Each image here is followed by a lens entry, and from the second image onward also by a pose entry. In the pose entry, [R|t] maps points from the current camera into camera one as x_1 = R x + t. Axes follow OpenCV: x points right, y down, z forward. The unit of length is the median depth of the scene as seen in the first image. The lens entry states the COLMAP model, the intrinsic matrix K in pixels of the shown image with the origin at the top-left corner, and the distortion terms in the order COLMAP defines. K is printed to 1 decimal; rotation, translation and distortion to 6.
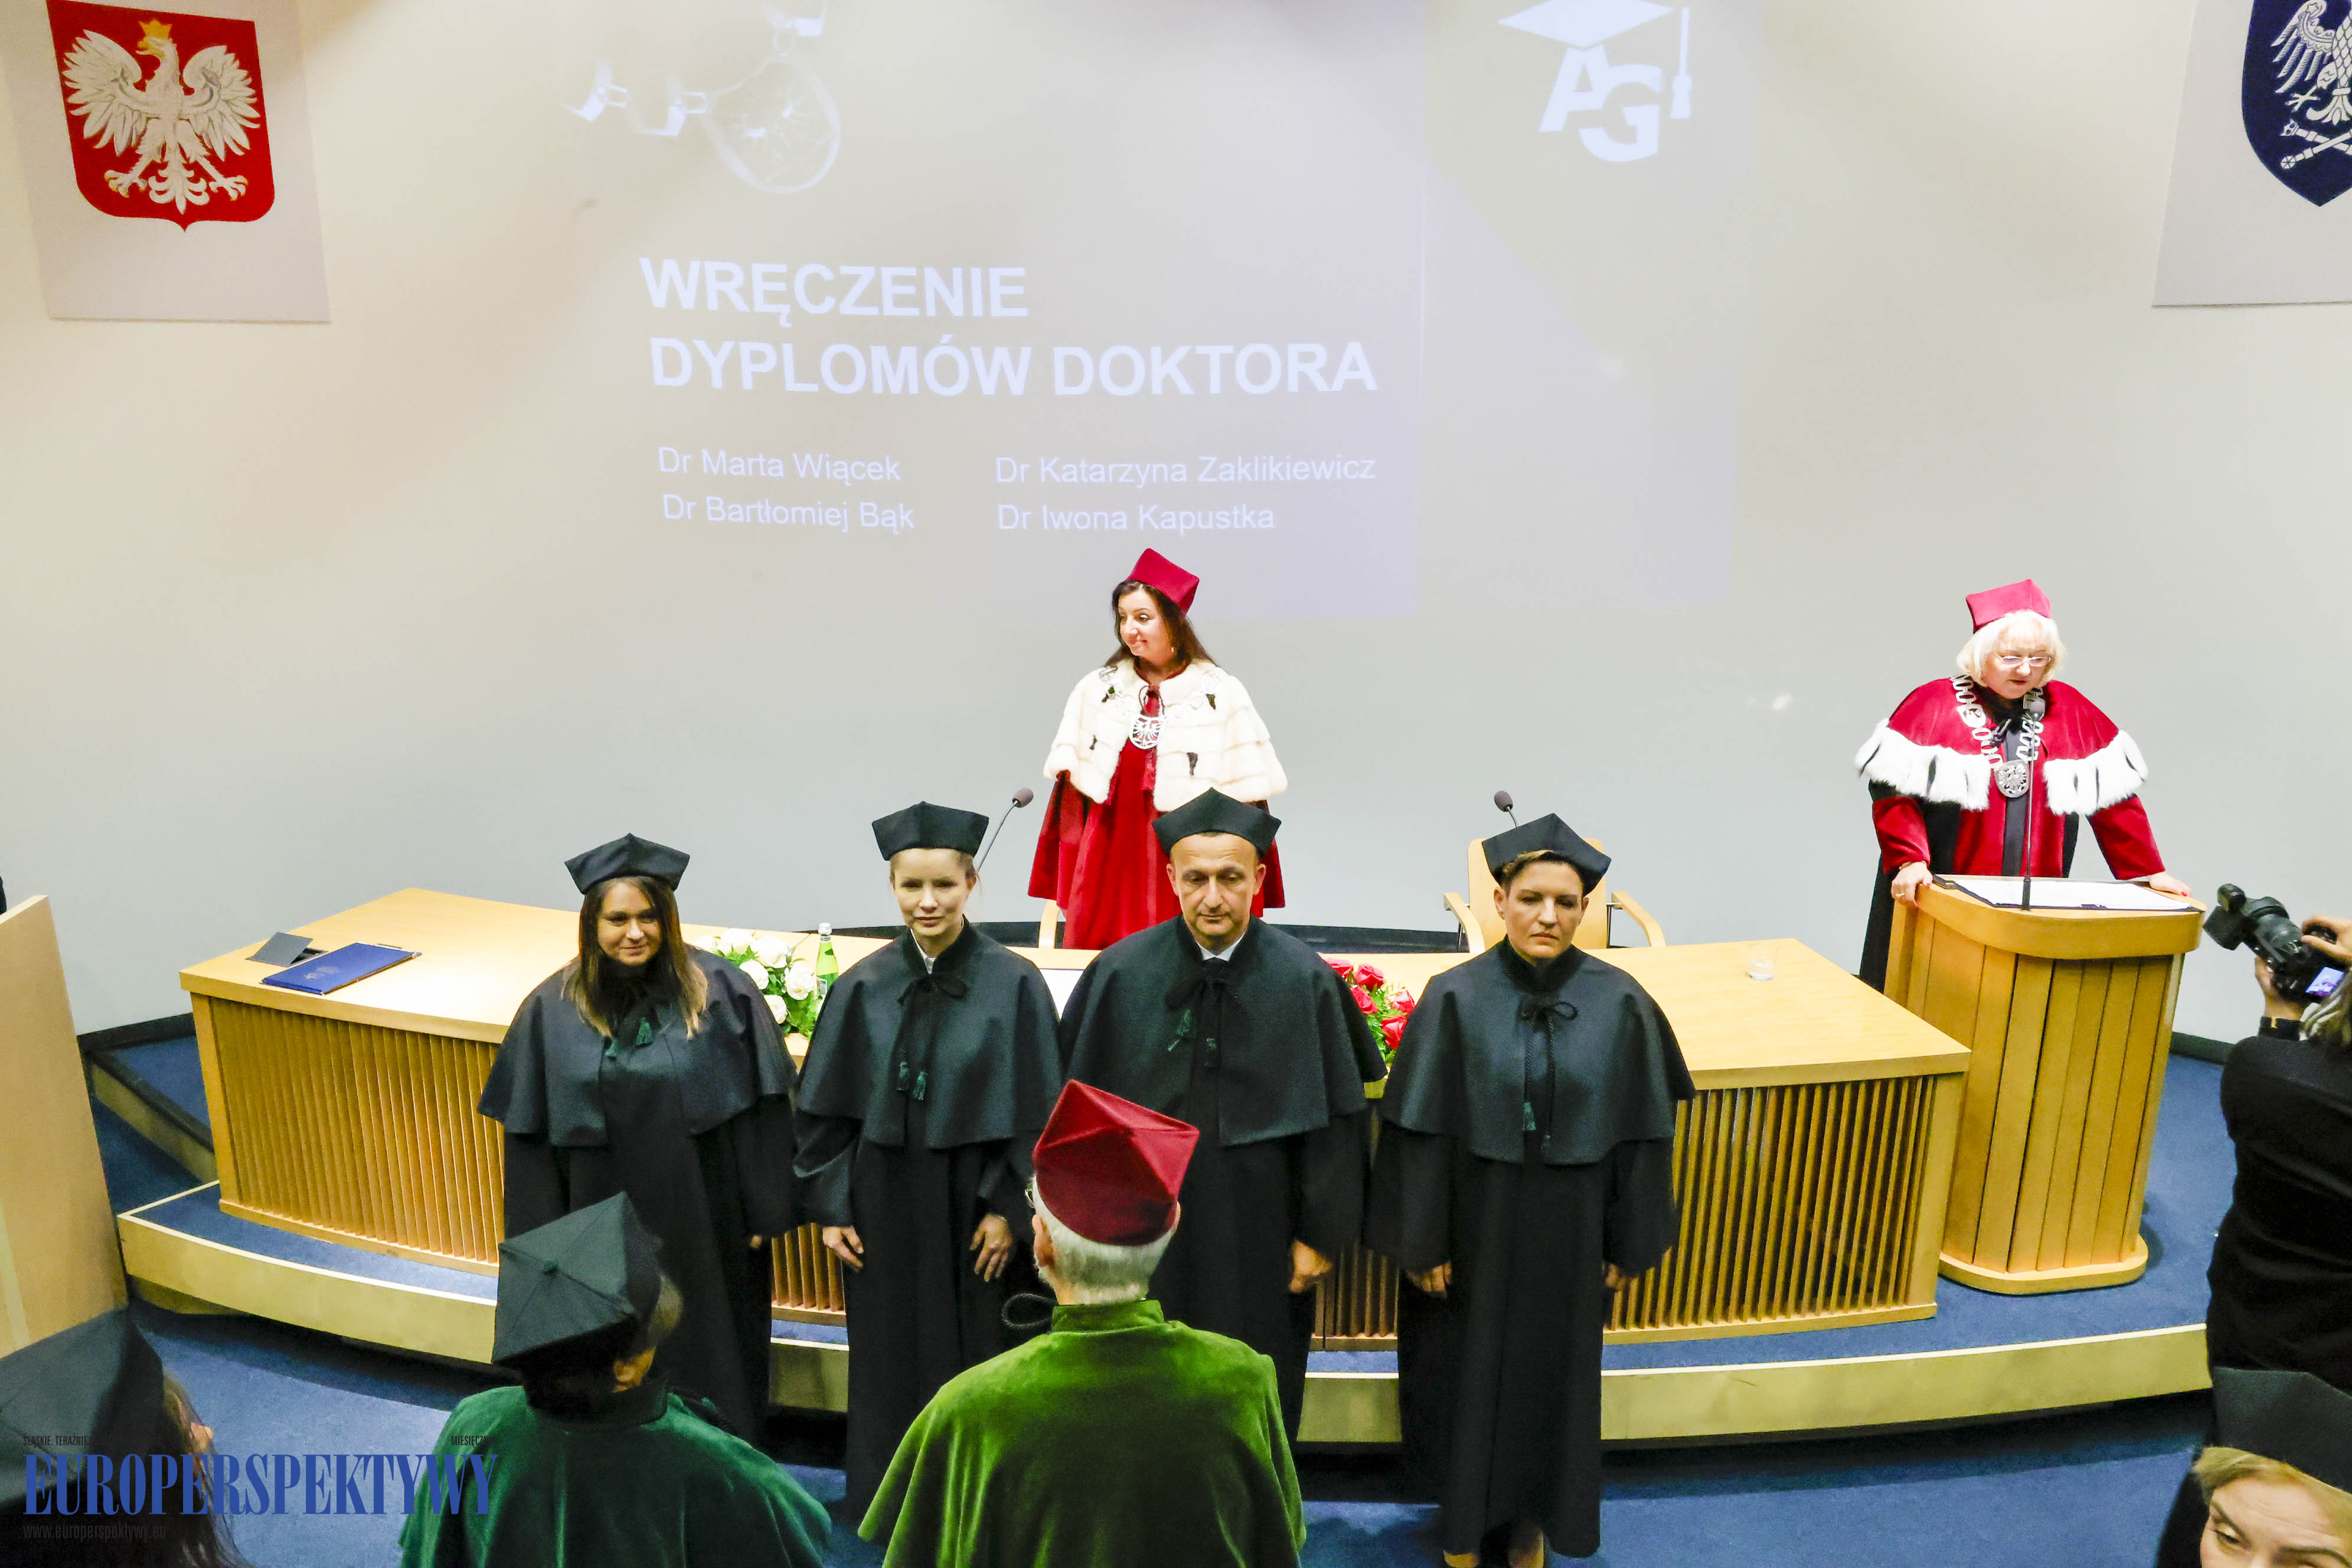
lens RADIAL K [[1847.1, 0, 1176.0], [0, 1847.1, 784.0], [0, 0, 1]] dist [-0.136088, 0.075127]
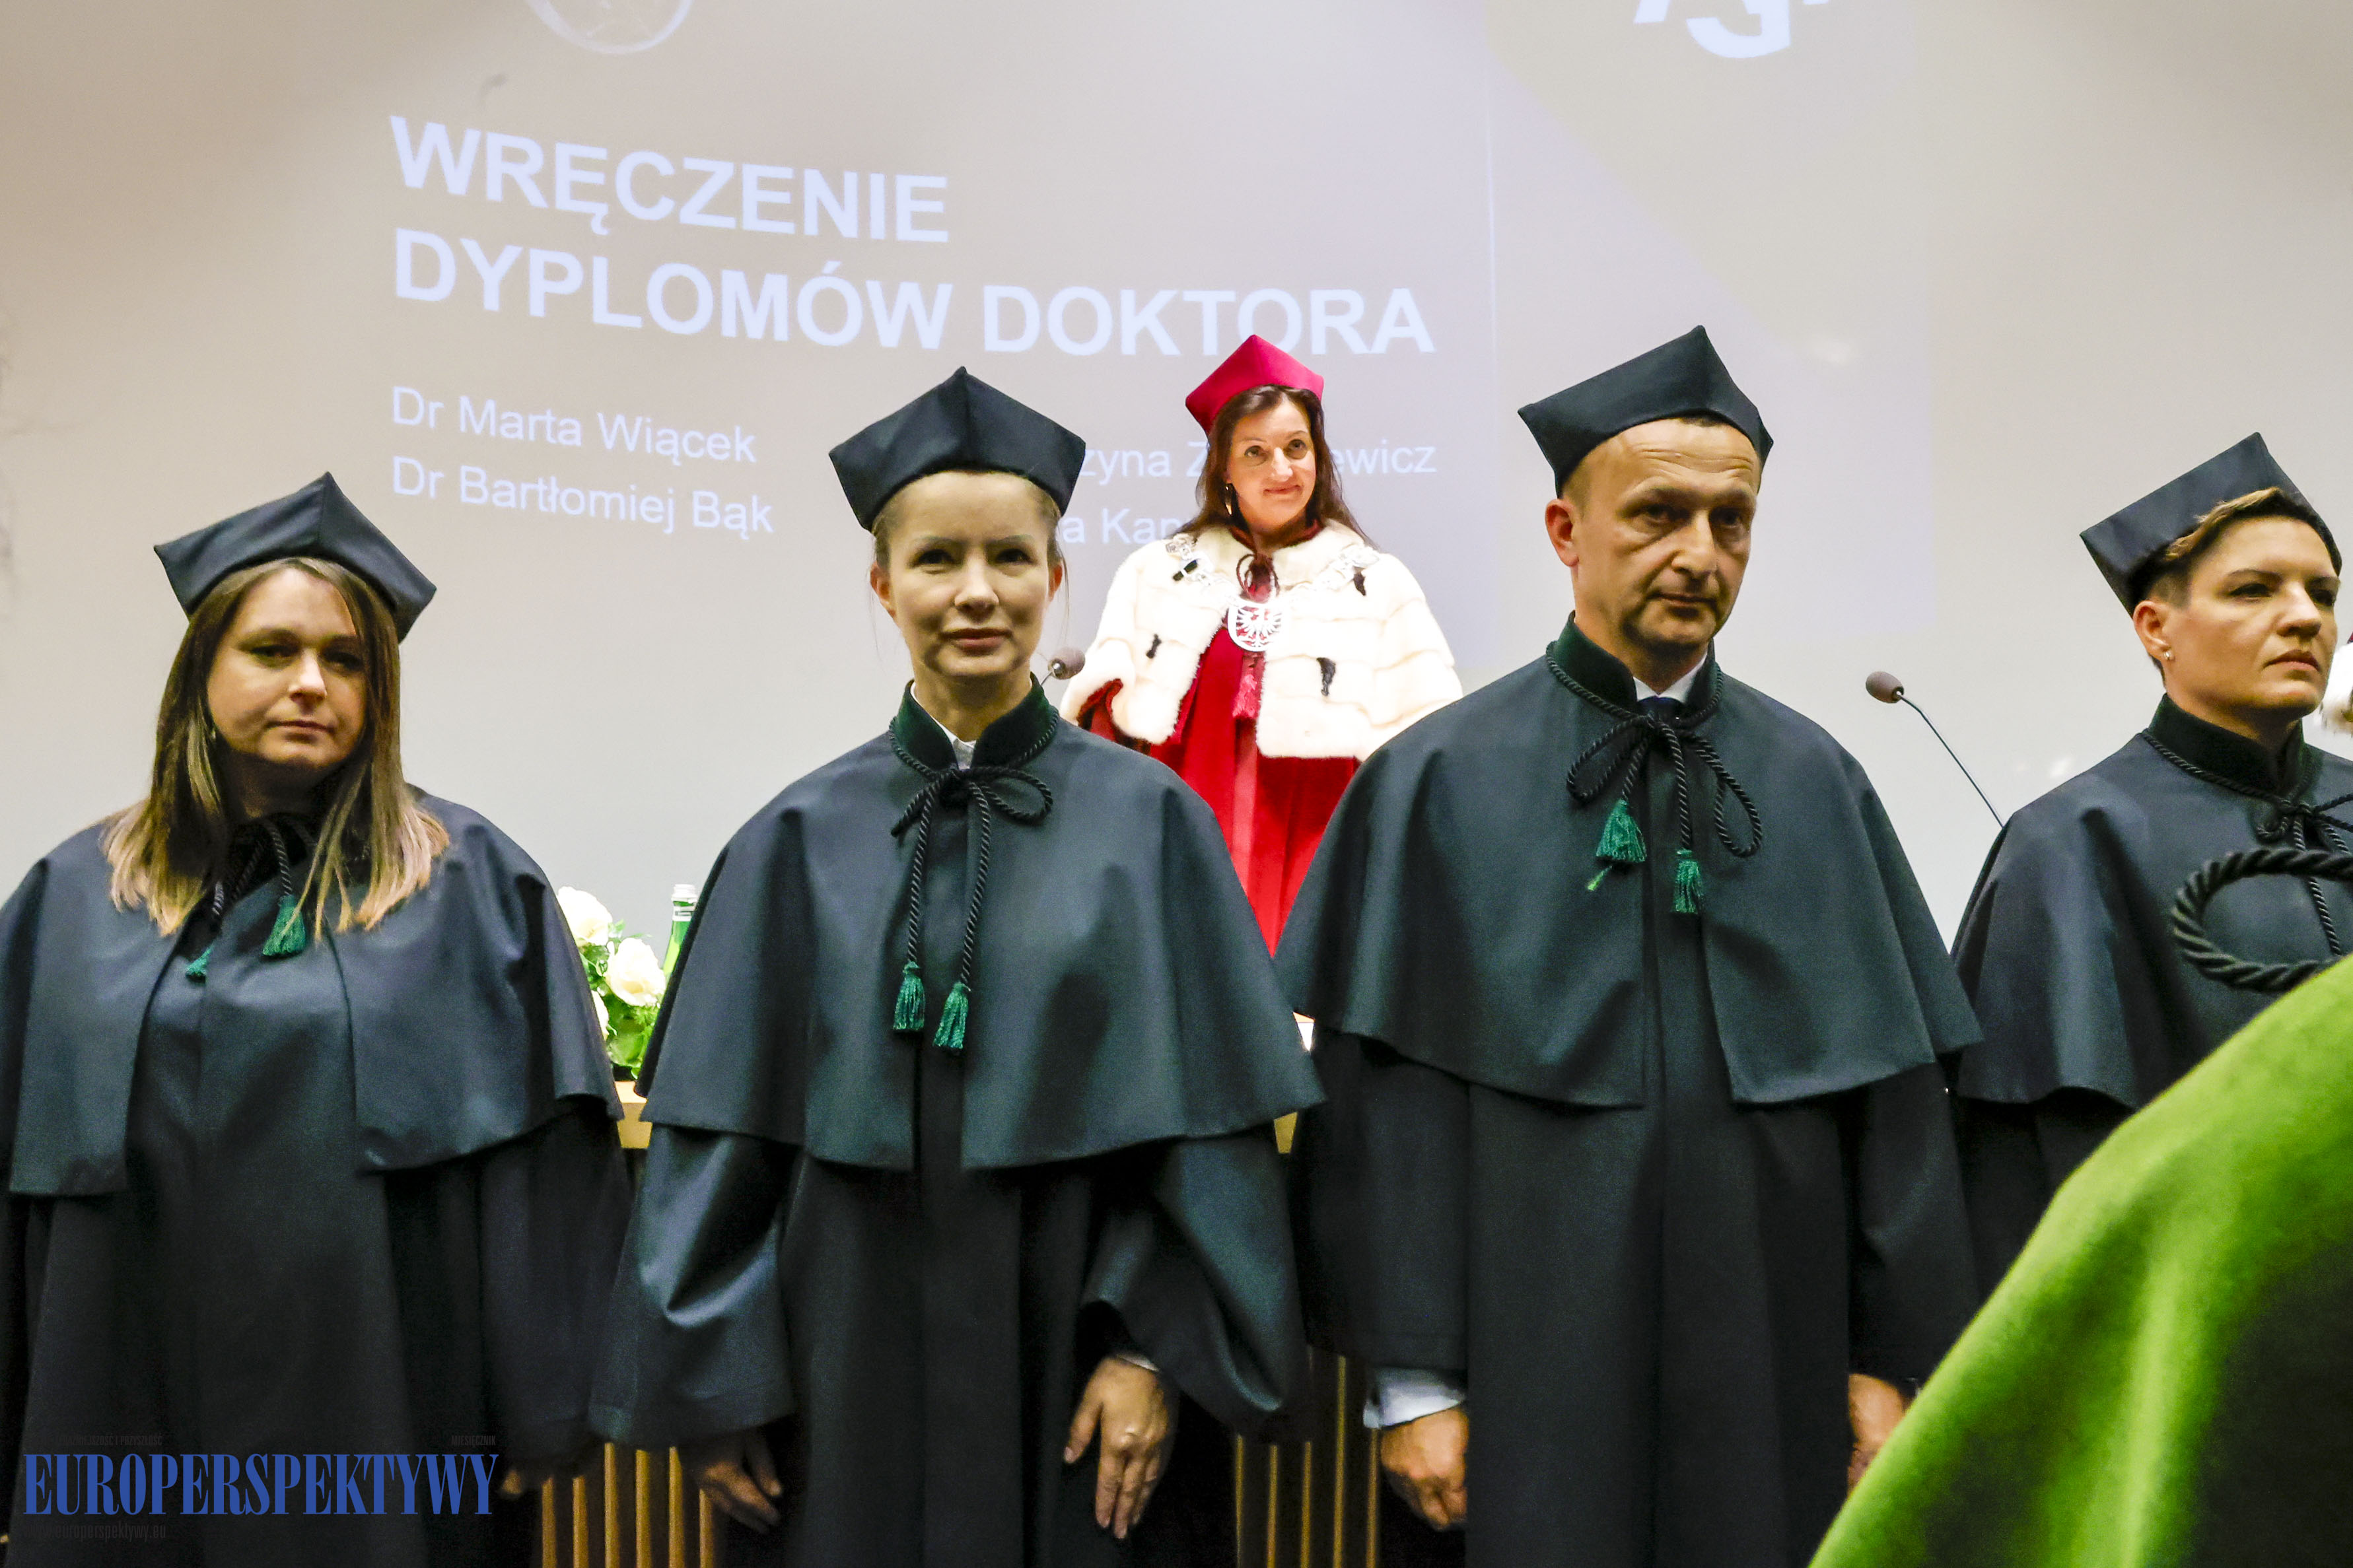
lens RADIAL K [[1847.6, 0, 1176.5], [0, 1847.6, 784.0], [0, 0, 1]] dist [-0.136088, 0.075127]
pose [[0.989312, 0.004298, 0.145751, -0.096089], [0.036848, 0.959753, -0.278419, 0.147076], [-0.141081, 0.280814, 0.949336, 0.376286]]
